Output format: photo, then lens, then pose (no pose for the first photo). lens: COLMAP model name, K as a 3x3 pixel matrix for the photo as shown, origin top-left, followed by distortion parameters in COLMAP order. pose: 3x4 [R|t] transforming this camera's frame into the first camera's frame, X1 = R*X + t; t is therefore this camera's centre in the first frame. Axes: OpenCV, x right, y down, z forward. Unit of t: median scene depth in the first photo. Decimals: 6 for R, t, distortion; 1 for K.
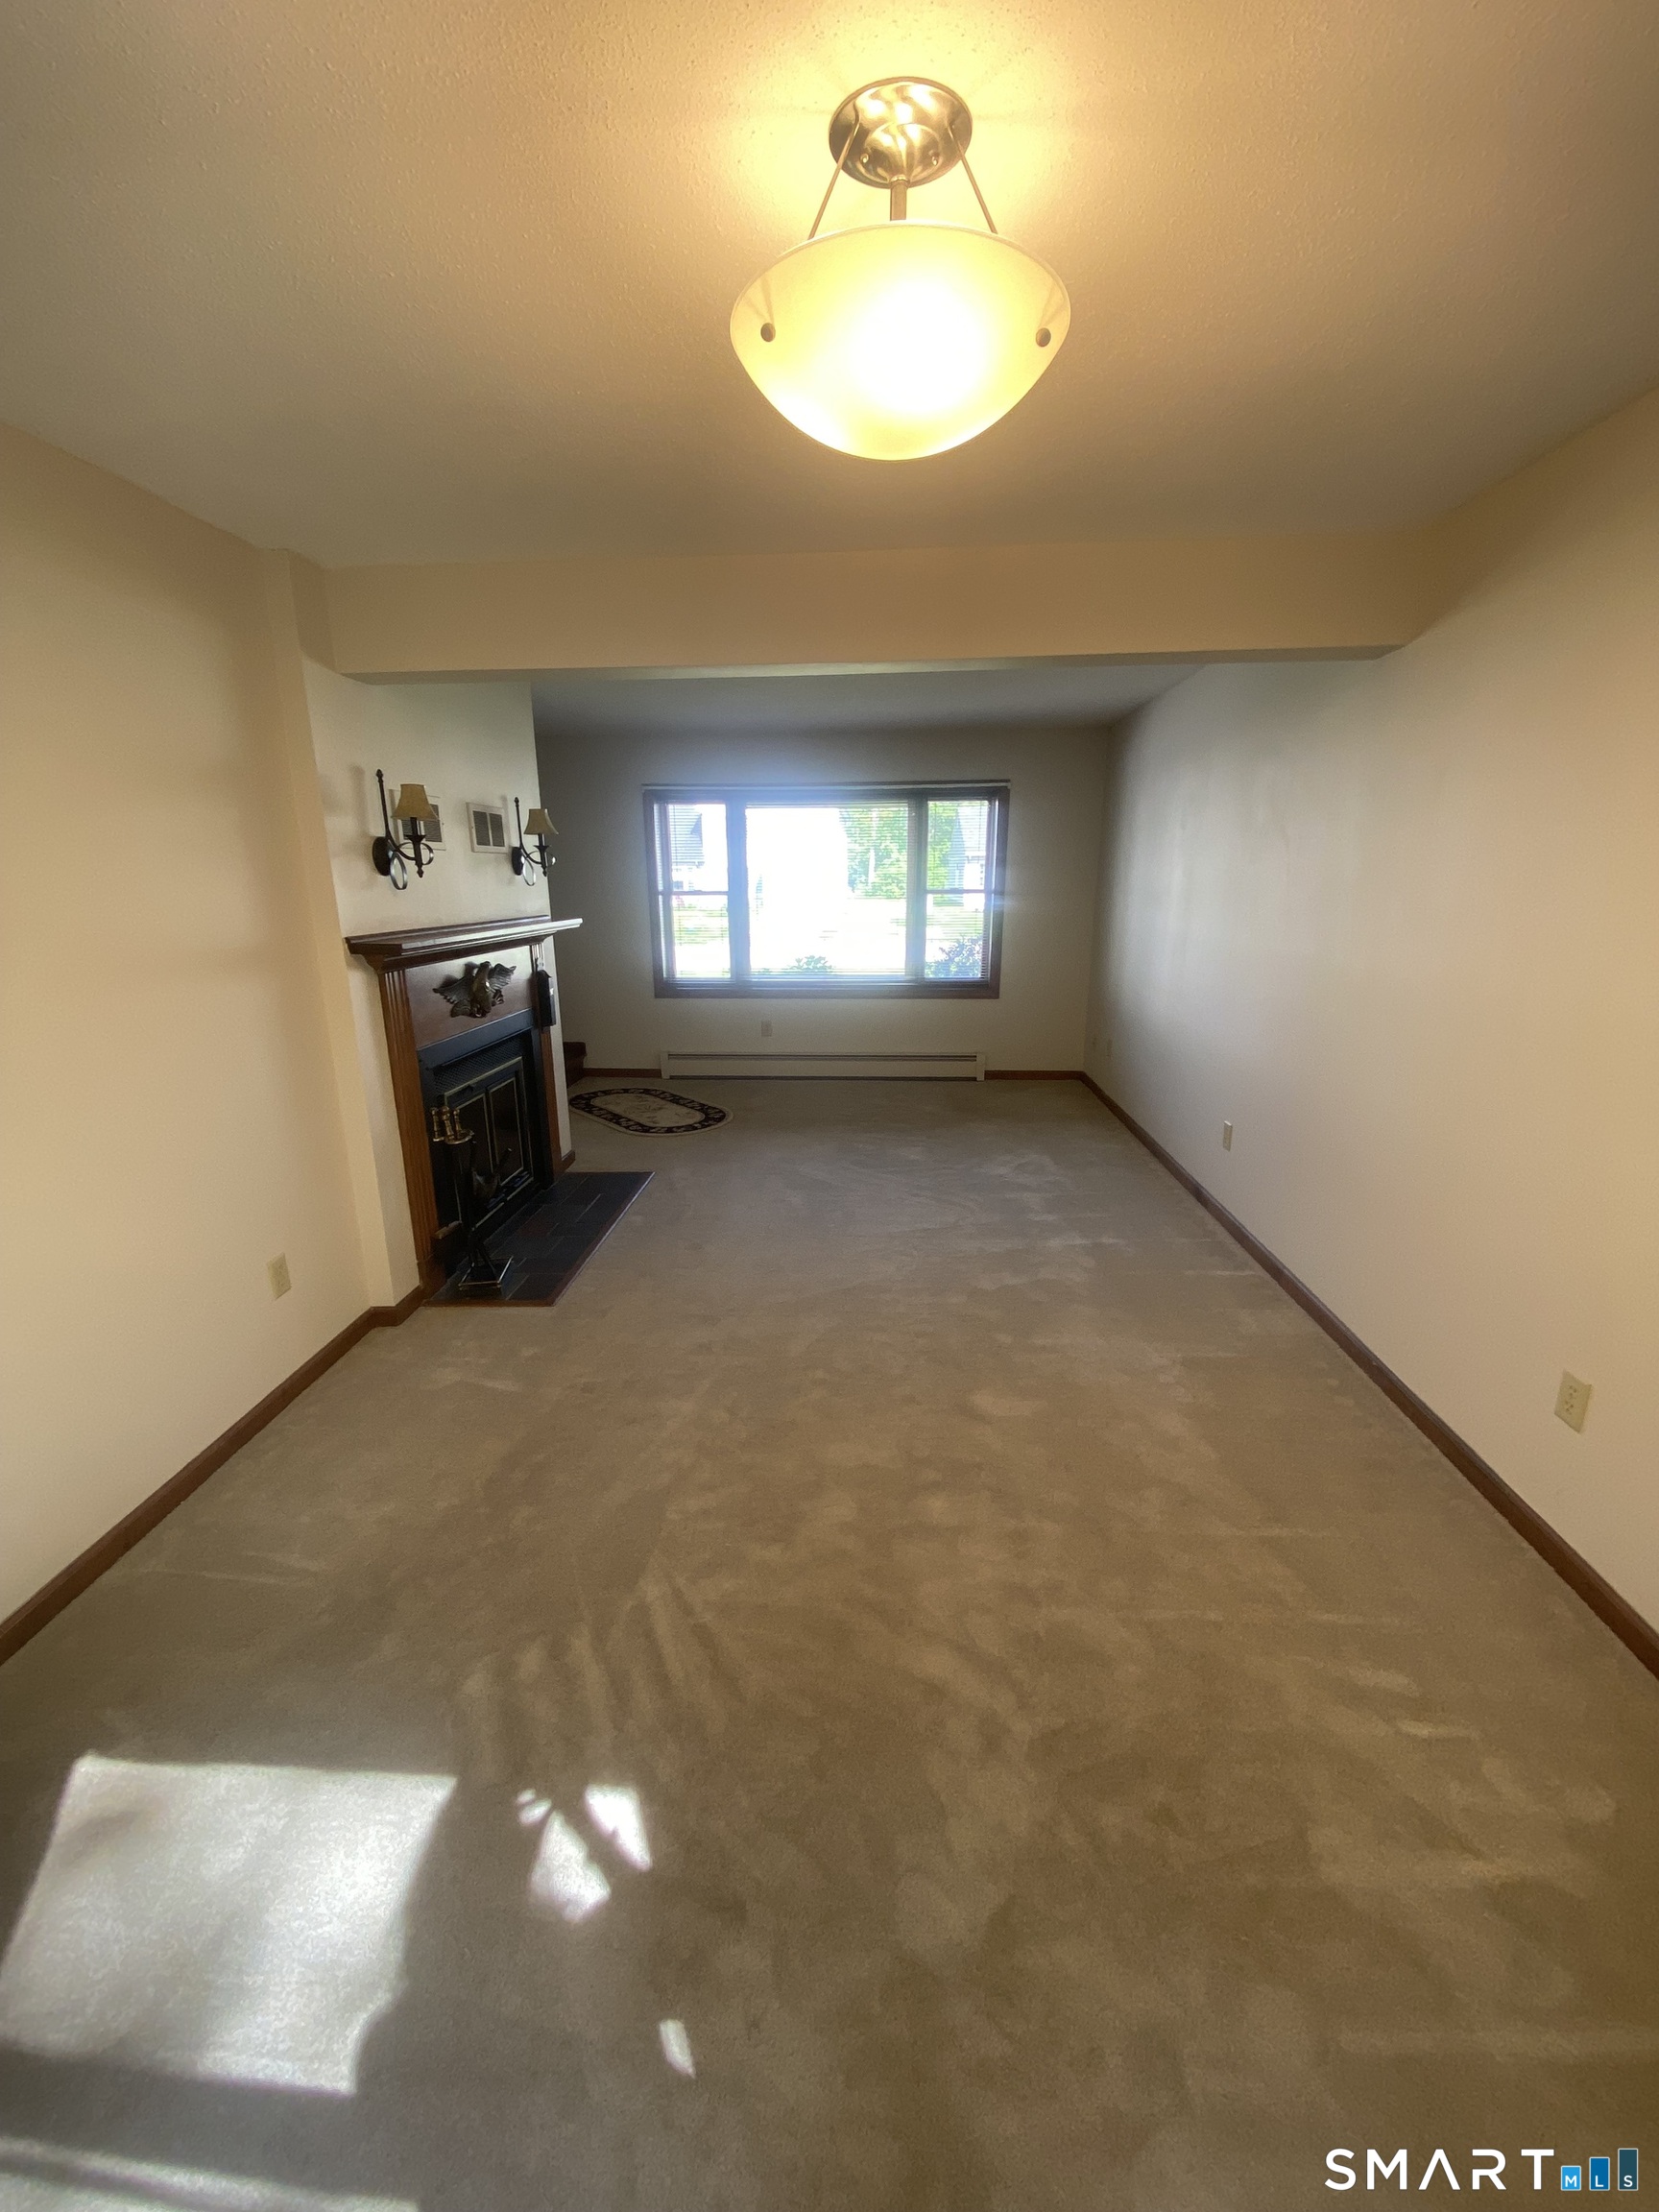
lens RADIAL K [[901.4, 0, 823.0], [0, 901.4, 1110.1], [0, 0, 1]] dist [0.001245, -0.000012]
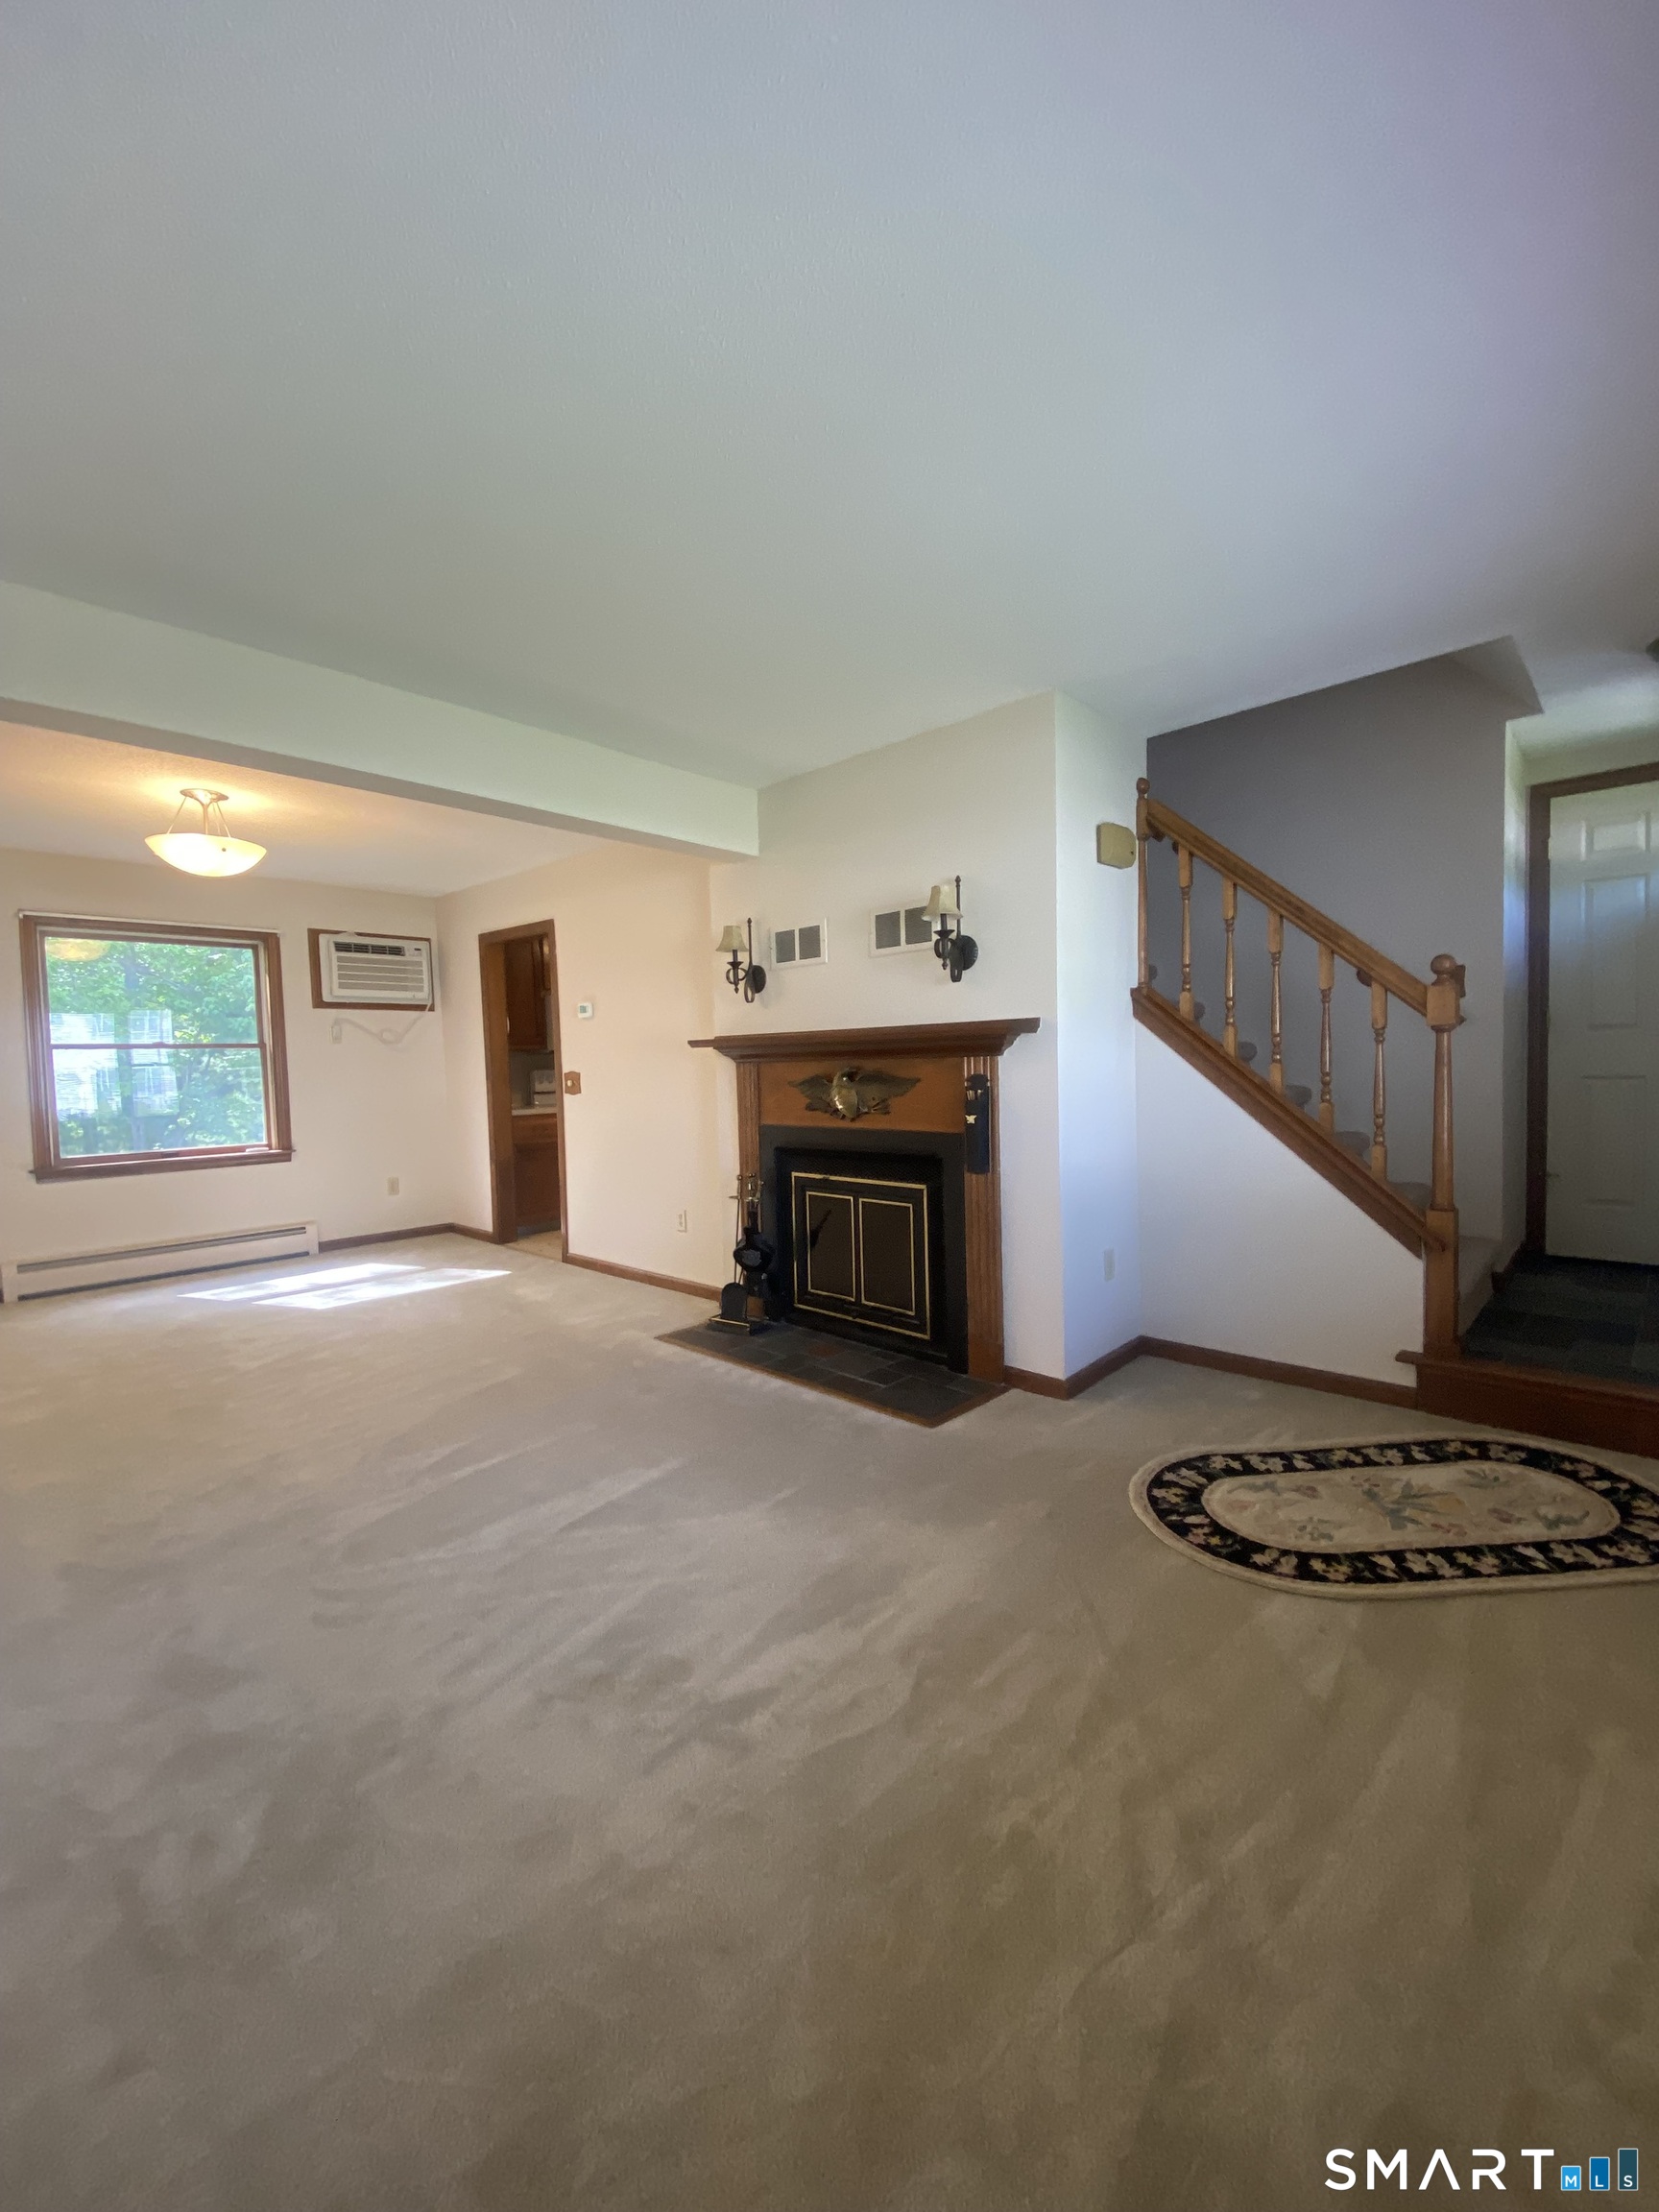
lens RADIAL K [[901.4, 0, 826.9], [0, 901.4, 1101.9], [0, 0, 1]] dist [0.001245, -0.000012]
pose [[-0.634307, 0.060657, -0.770698, 0.265265], [-0.163648, 0.963790, 0.210541, -0.221563], [0.755562, 0.259671, -0.601412, 1.057623]]
